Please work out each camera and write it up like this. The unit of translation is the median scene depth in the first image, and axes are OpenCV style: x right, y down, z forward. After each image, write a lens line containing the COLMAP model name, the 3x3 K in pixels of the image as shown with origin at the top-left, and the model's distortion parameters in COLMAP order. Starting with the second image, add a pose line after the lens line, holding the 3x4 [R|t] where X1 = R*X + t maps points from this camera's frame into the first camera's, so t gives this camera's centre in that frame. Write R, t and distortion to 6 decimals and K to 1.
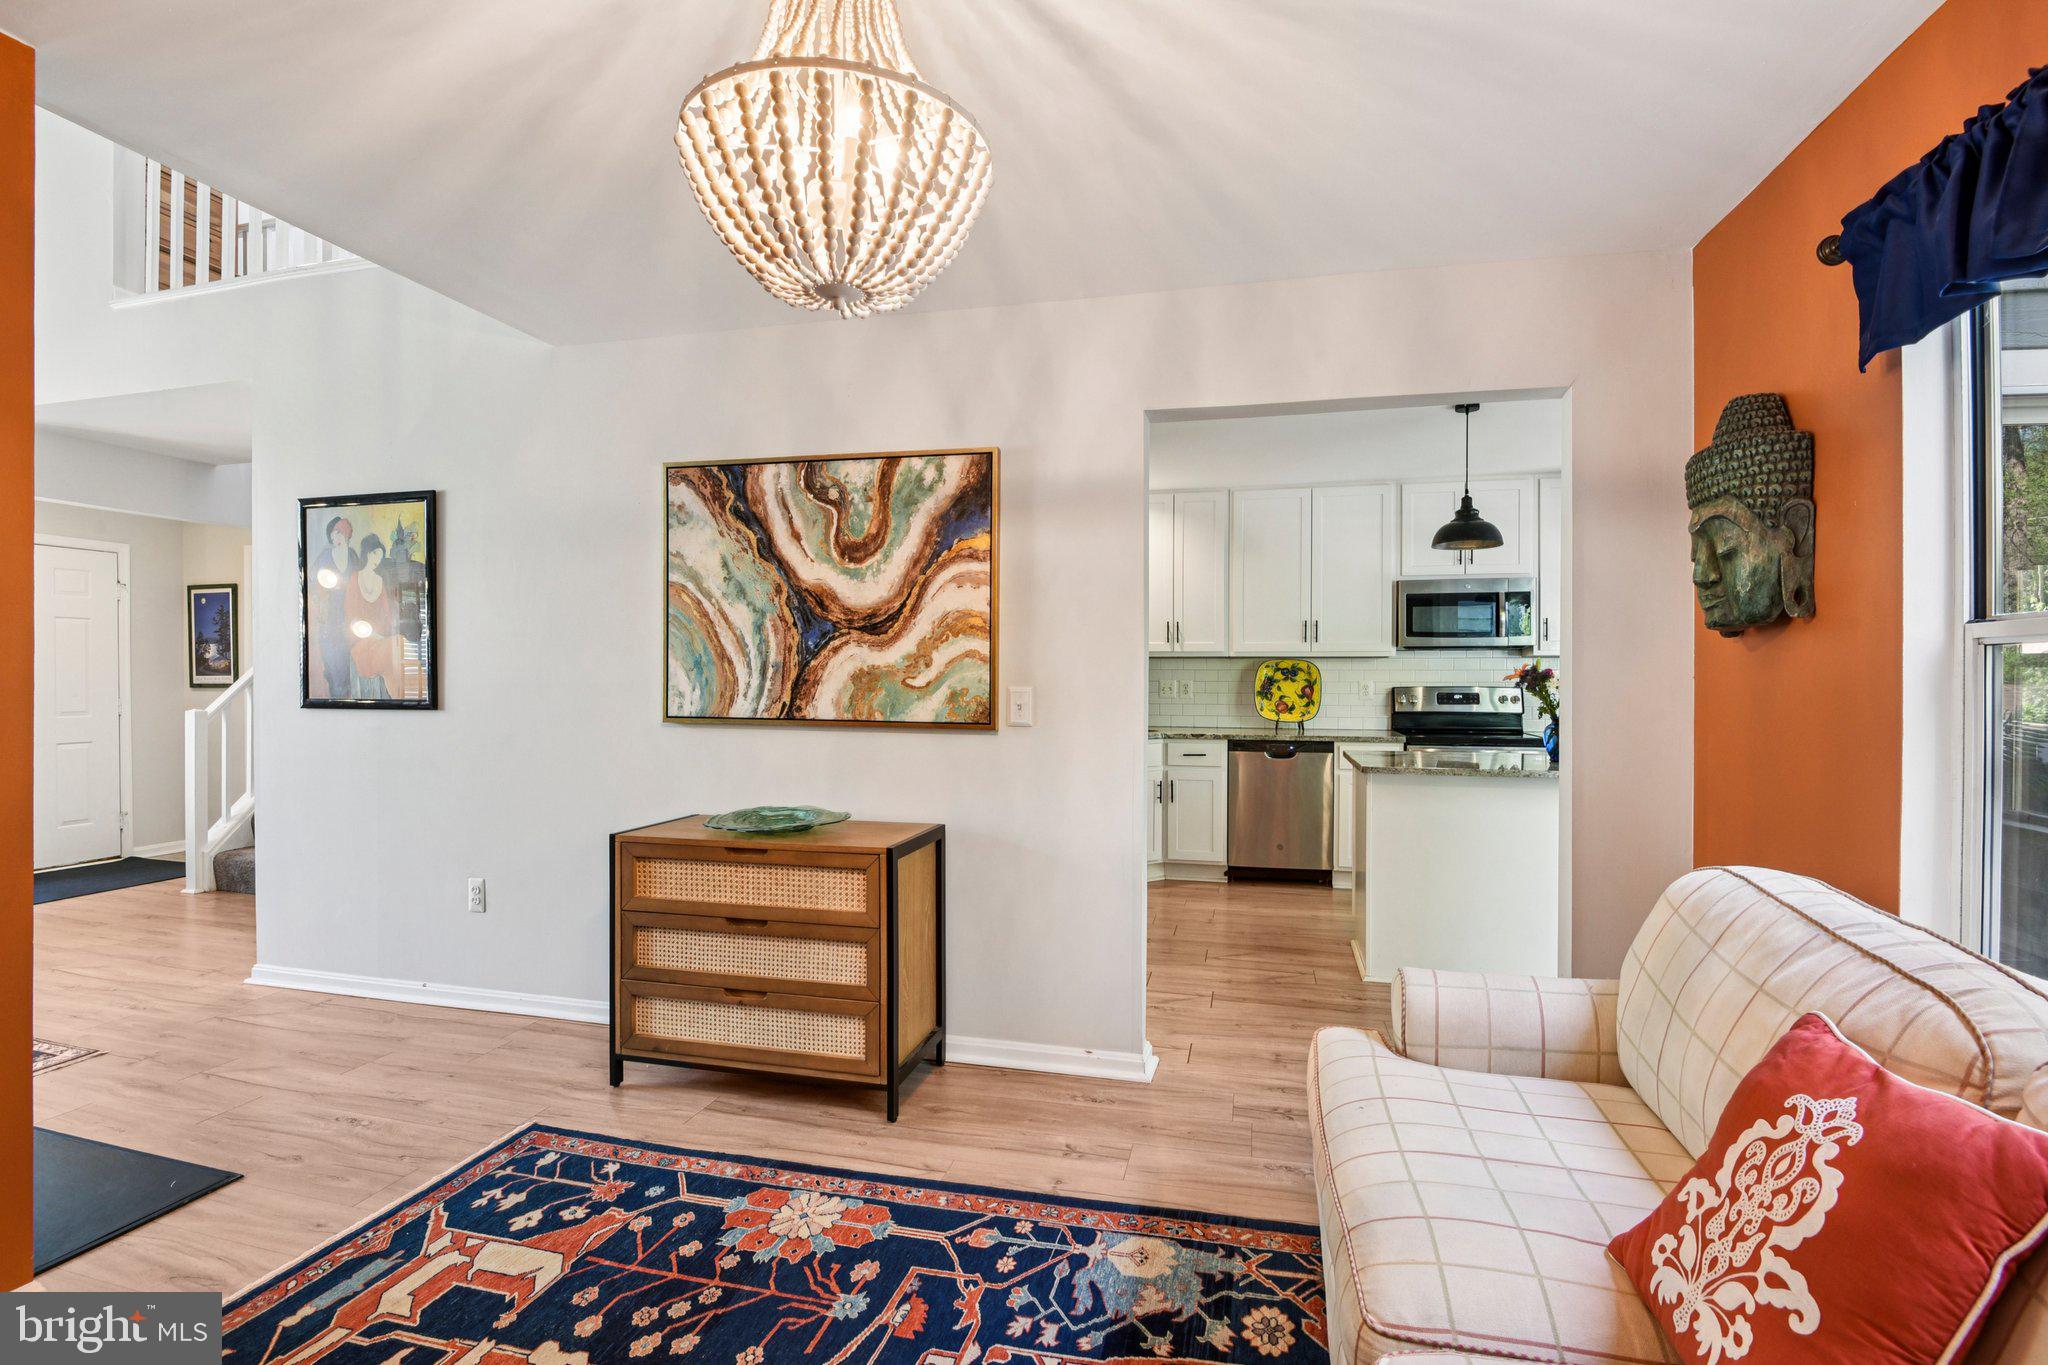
lens RADIAL K [[969.2, 0, 1028.6], [0, 969.2, 703.1], [0, 0, 1]] dist [-0.028888, -0.009849]
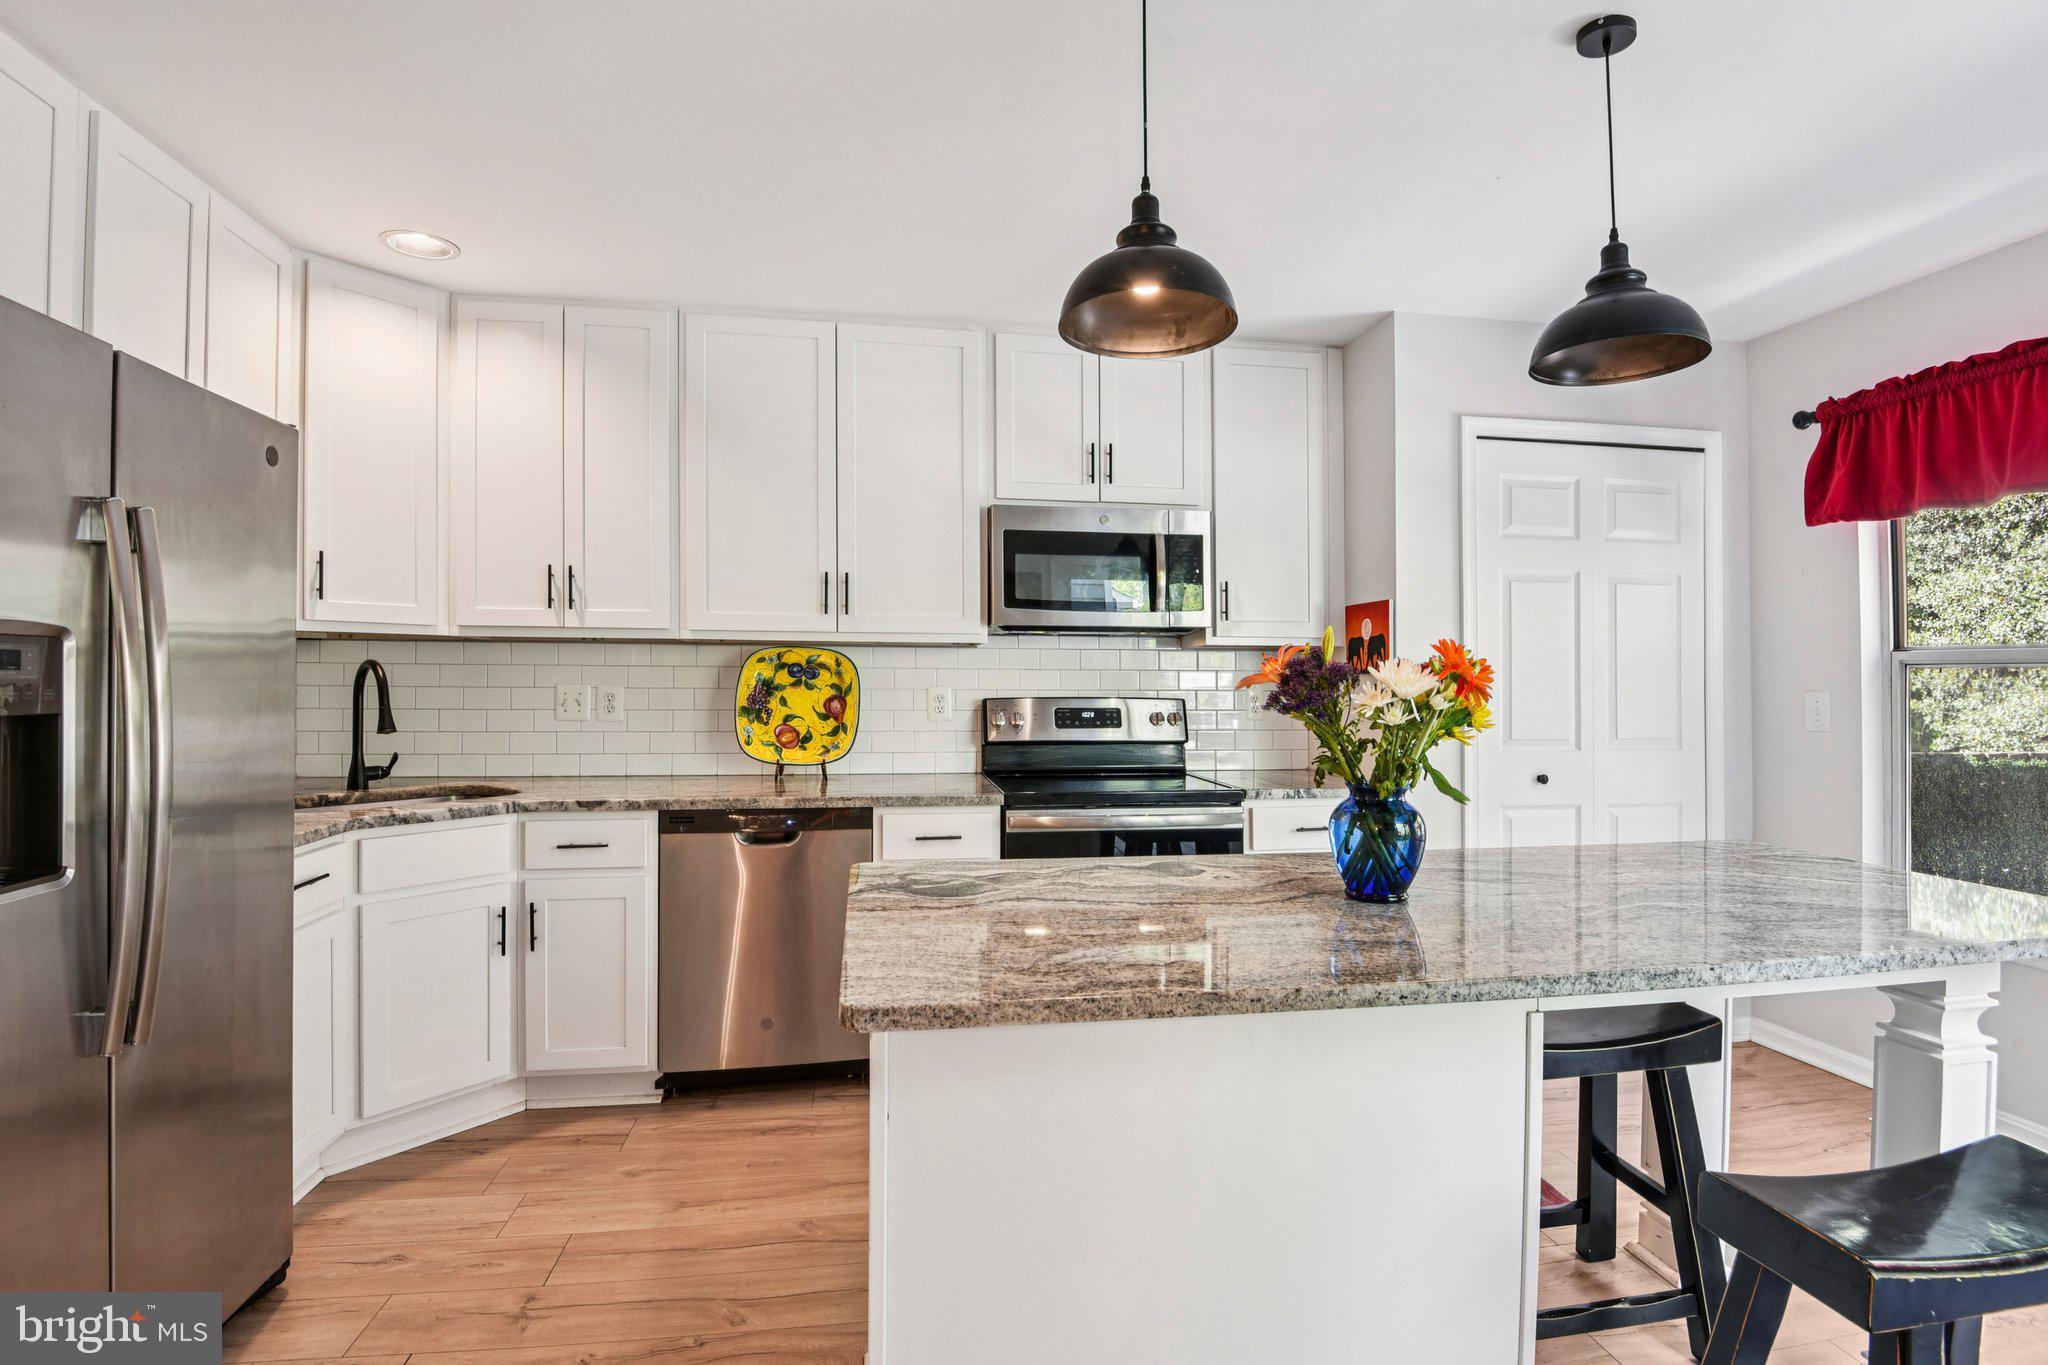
lens RADIAL K [[969.2, 0, 1051.3], [0, 969.2, 672.9], [0, 0, 1]] dist [-0.028888, -0.009849]
pose [[0.917262, 0.005784, 0.398242, 0.187199], [0.008165, 0.999411, -0.033322, -0.012387], [-0.398200, 0.033816, 0.916675, 0.462203]]
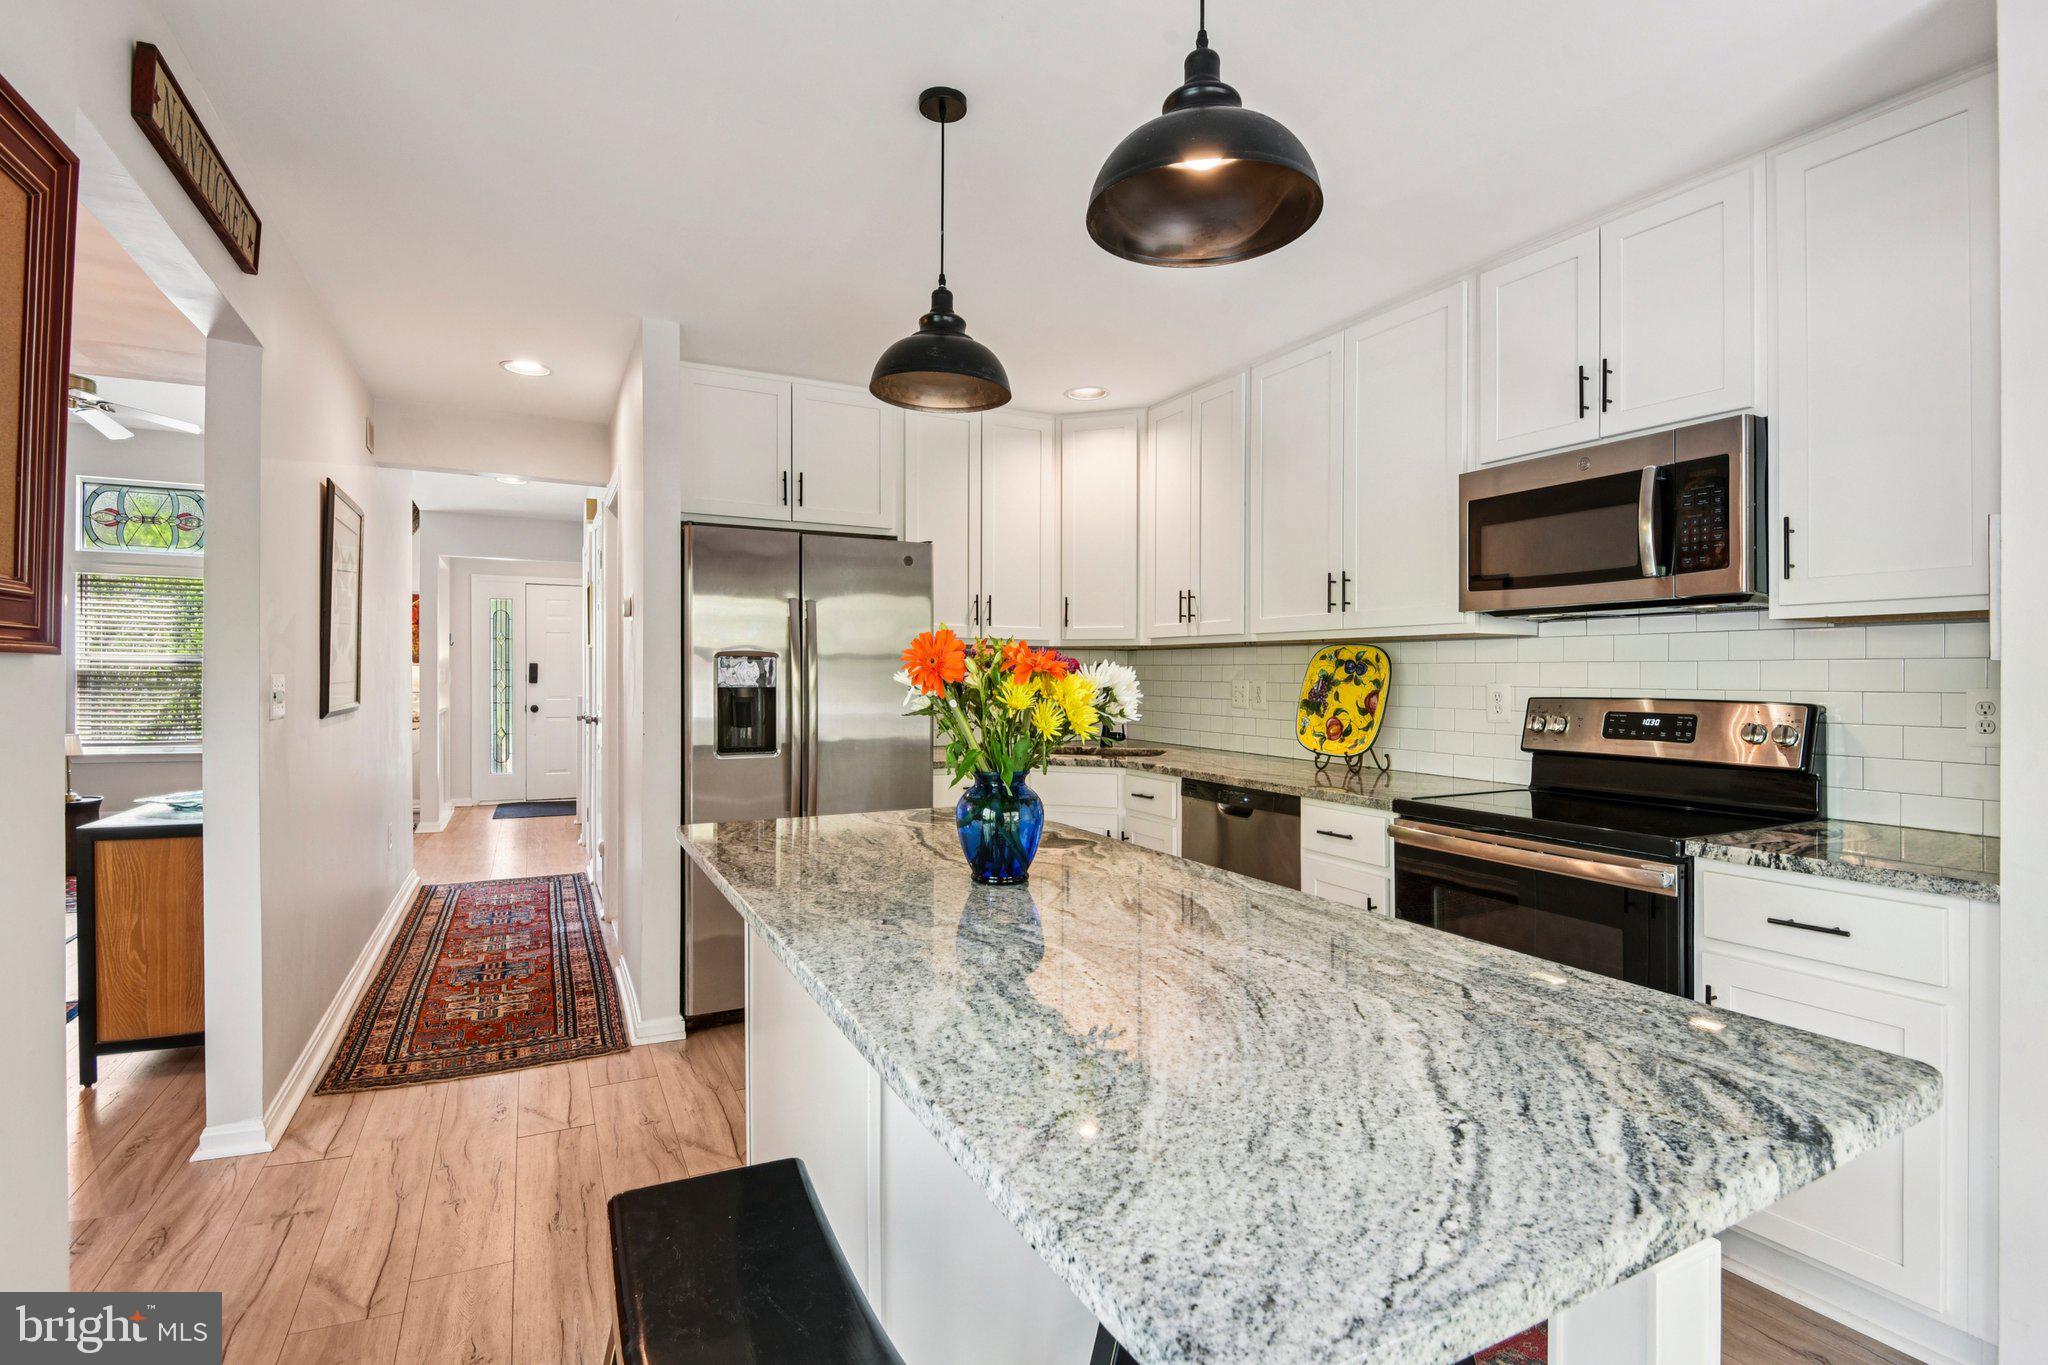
lens RADIAL K [[969.2, 0, 1021.0], [0, 969.2, 672.1], [0, 0, 1]] dist [-0.028888, -0.009849]
pose [[0.647316, 0.000187, -0.762222, 0.591047], [-0.029151, 0.999274, -0.024511, -0.010164], [0.761664, 0.038085, 0.646852, 0.501564]]
